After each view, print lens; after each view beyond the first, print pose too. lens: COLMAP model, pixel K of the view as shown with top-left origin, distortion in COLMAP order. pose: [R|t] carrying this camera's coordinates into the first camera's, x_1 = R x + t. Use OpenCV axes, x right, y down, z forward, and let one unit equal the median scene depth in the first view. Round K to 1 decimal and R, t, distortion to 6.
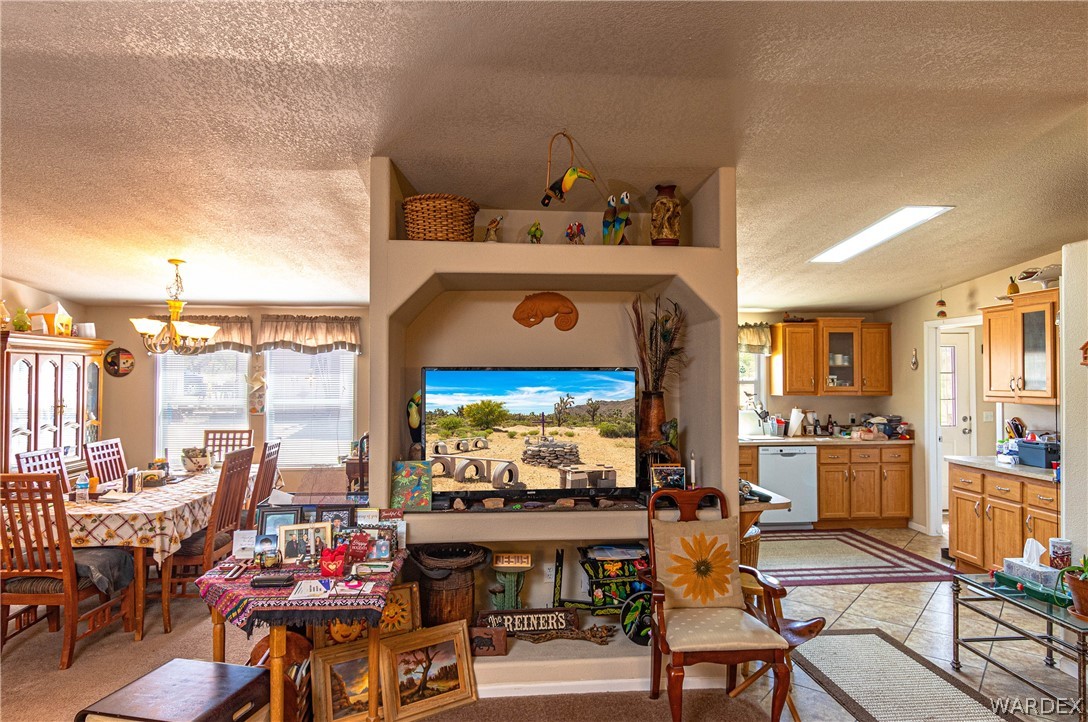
lens RADIAL K [[642.1, 0, 545.2], [0, 642.1, 380.4], [0, 0, 1]] dist [-0.005700, -0.000765]
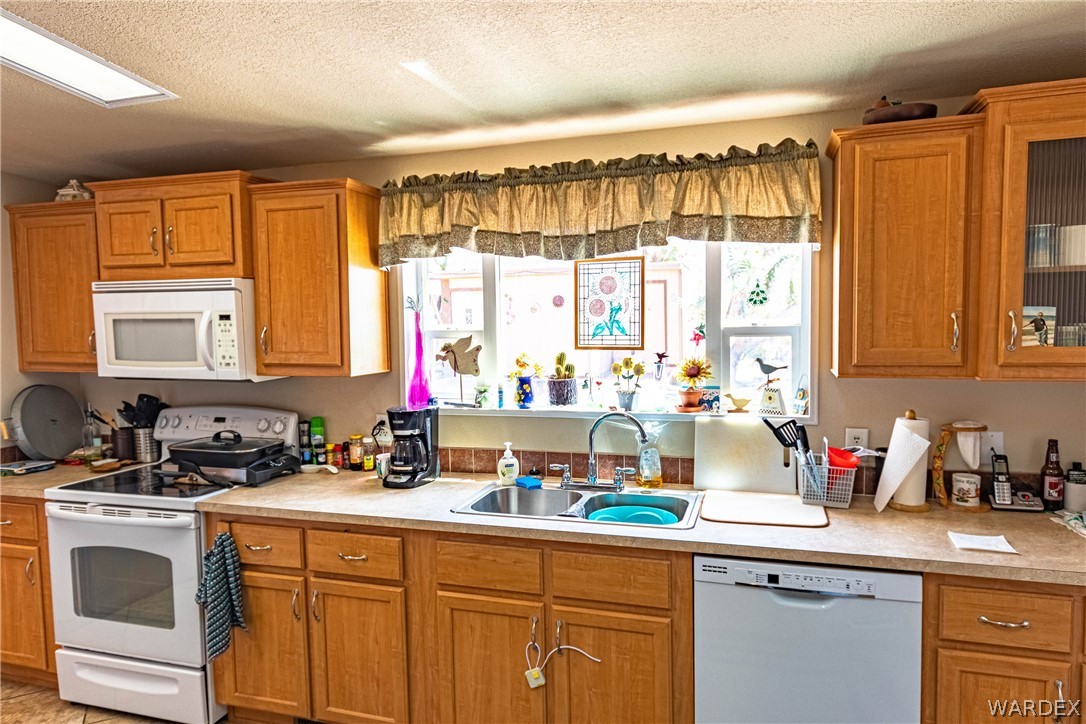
lens RADIAL K [[702.3, 0, 541.5], [0, 702.3, 367.7], [0, 0, 1]] dist [0.006666, 0.000749]
pose [[0.918320, 0.014288, -0.395581, 0.373699], [0.013392, 0.997655, 0.067124, -0.004501], [0.395612, -0.066939, 0.915975, 0.645556]]
